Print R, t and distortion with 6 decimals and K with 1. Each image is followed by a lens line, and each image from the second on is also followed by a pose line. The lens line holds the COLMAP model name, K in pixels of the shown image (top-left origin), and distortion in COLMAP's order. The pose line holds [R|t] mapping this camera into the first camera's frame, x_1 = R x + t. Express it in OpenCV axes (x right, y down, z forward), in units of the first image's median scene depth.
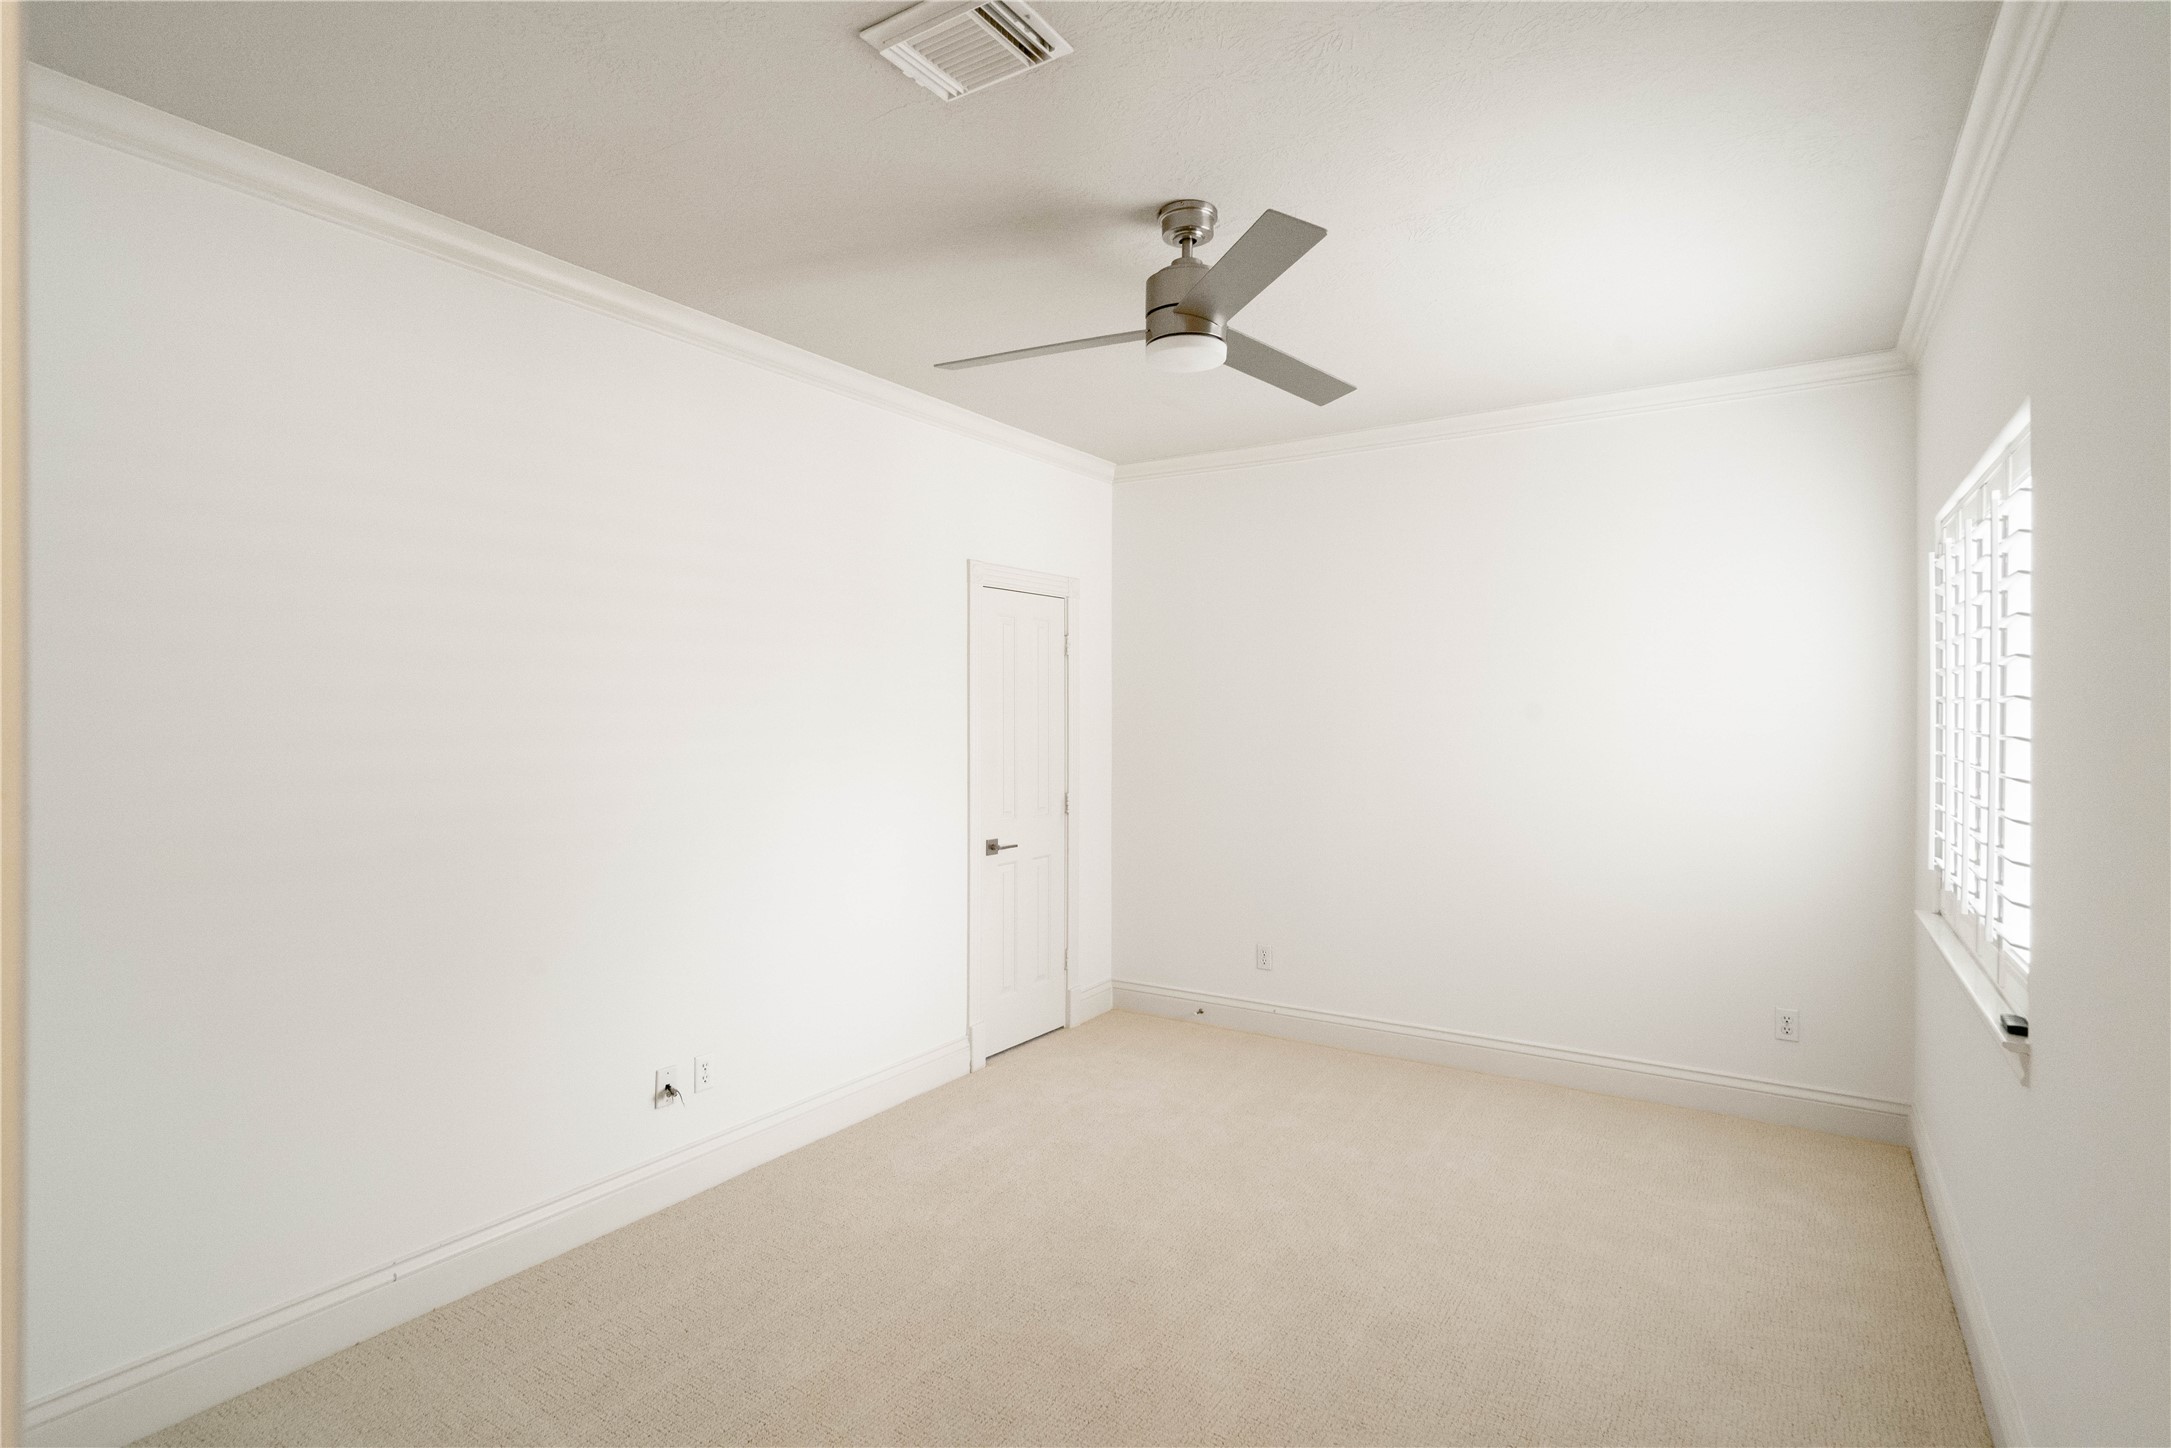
lens RADIAL K [[1071.4, 0, 1084.7], [0, 1071.4, 722.7], [0, 0, 1]] dist [-0.000151, -0.000003]
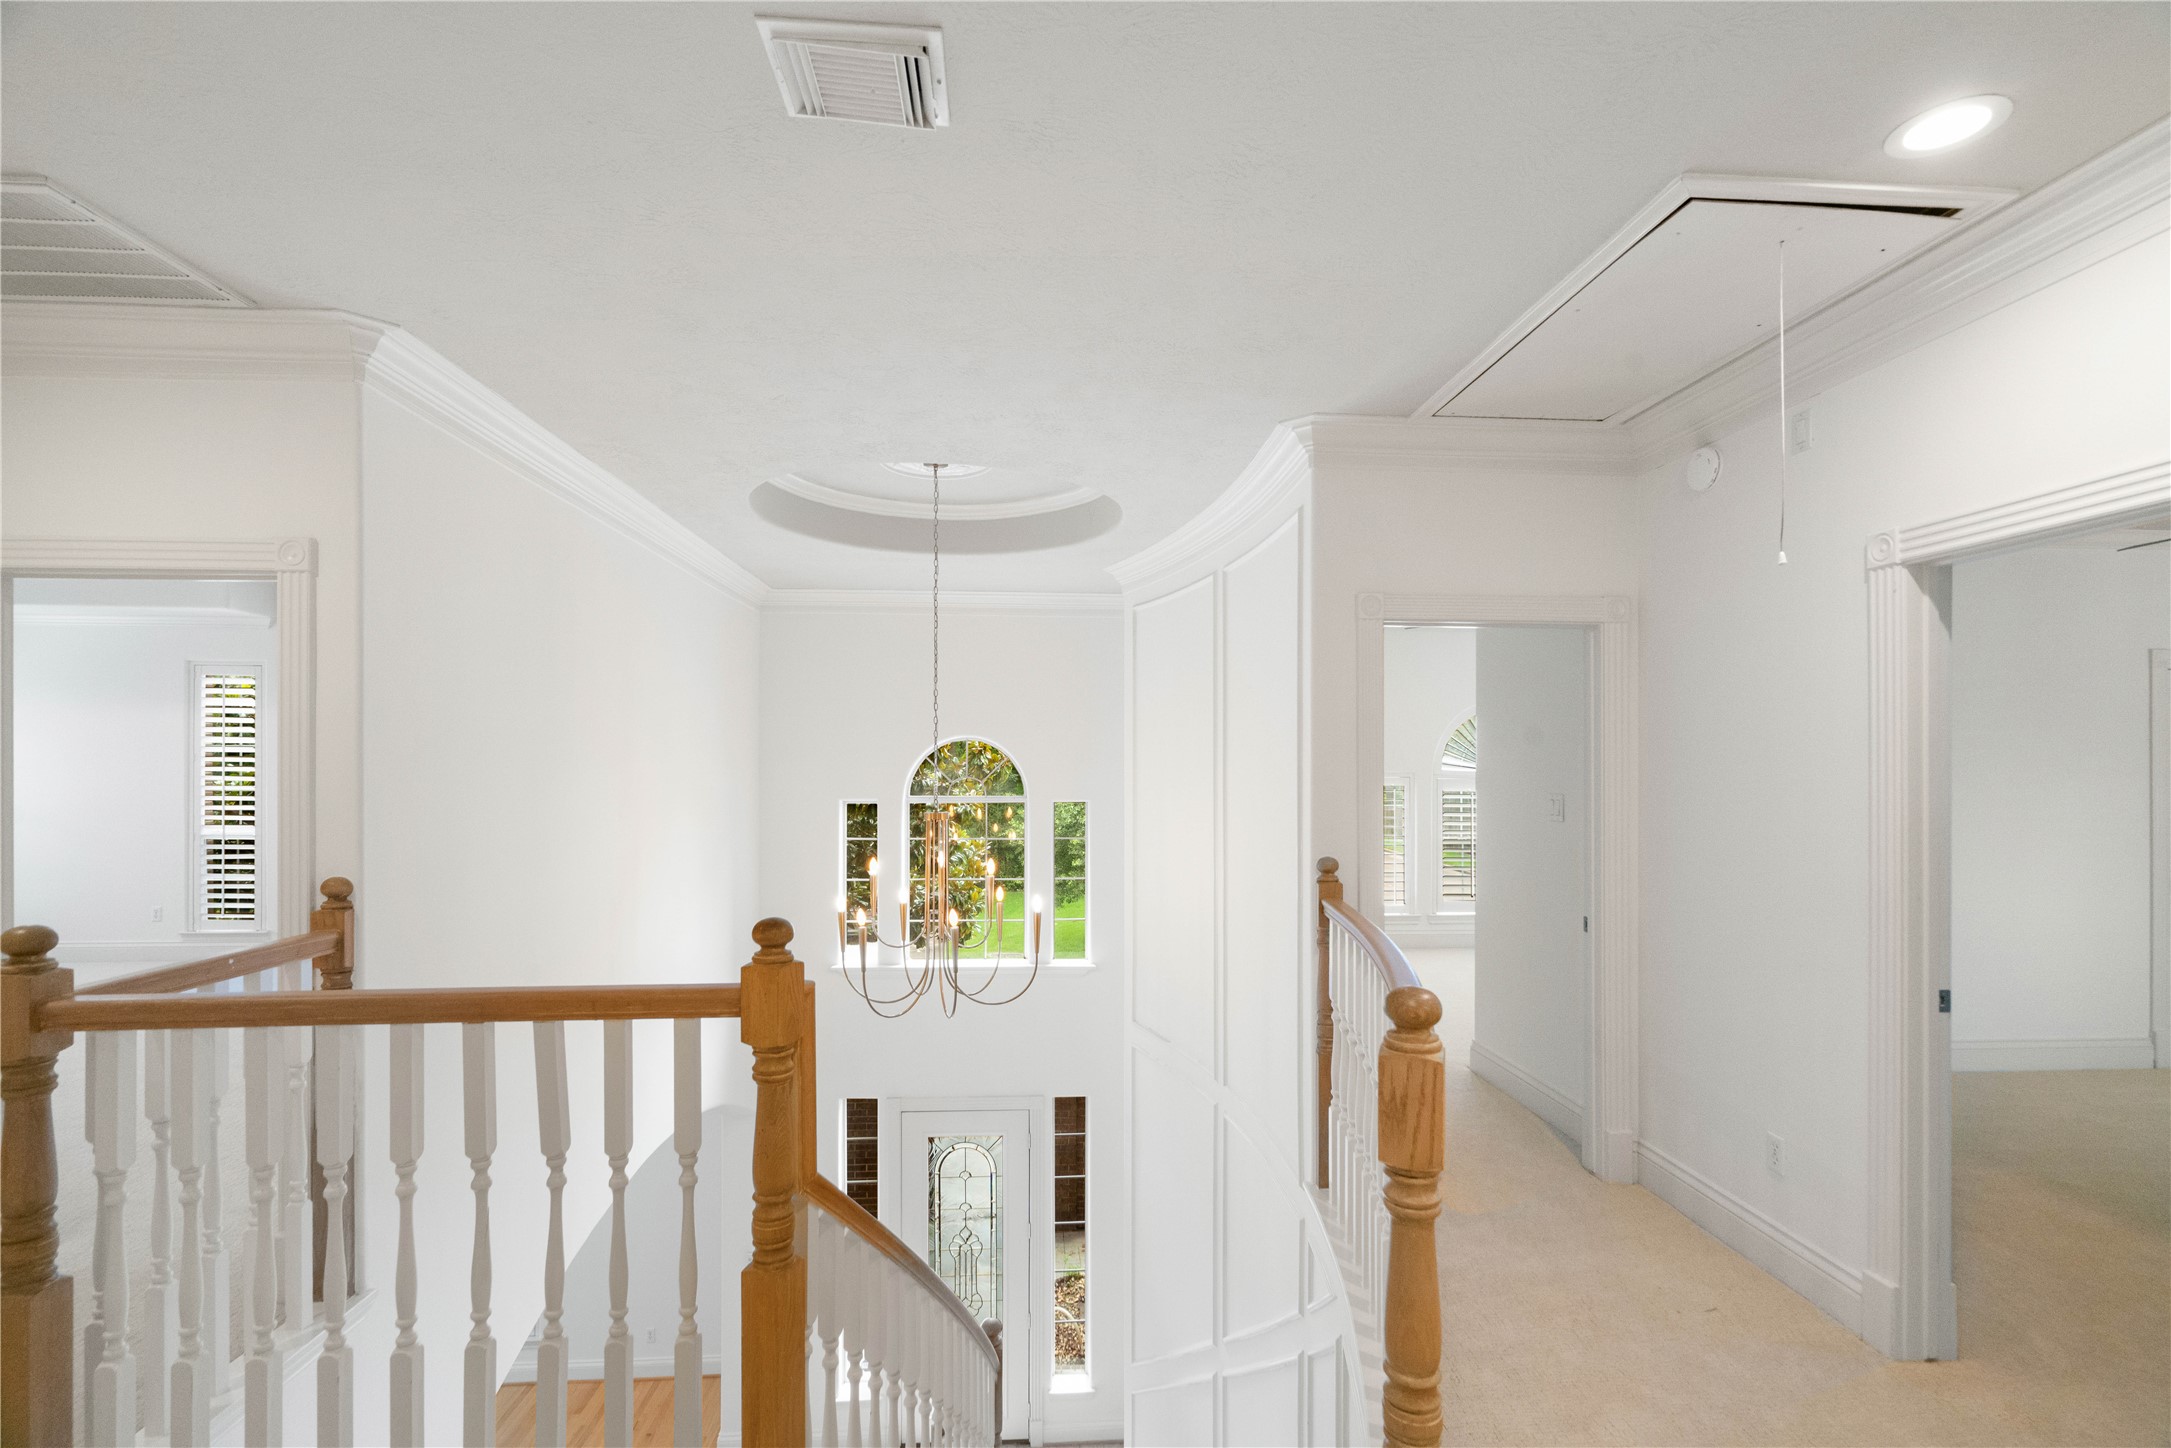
lens RADIAL K [[993.7, 0, 1085.6], [0, 993.7, 745.8], [0, 0, 1]] dist [-0.000880, -0.000055]
pose [[0.599745, -0.004855, -0.800177, 0.057347], [-0.005724, 0.999930, -0.010357, 0.002644], [0.800171, 0.010792, 0.599675, -0.540061]]
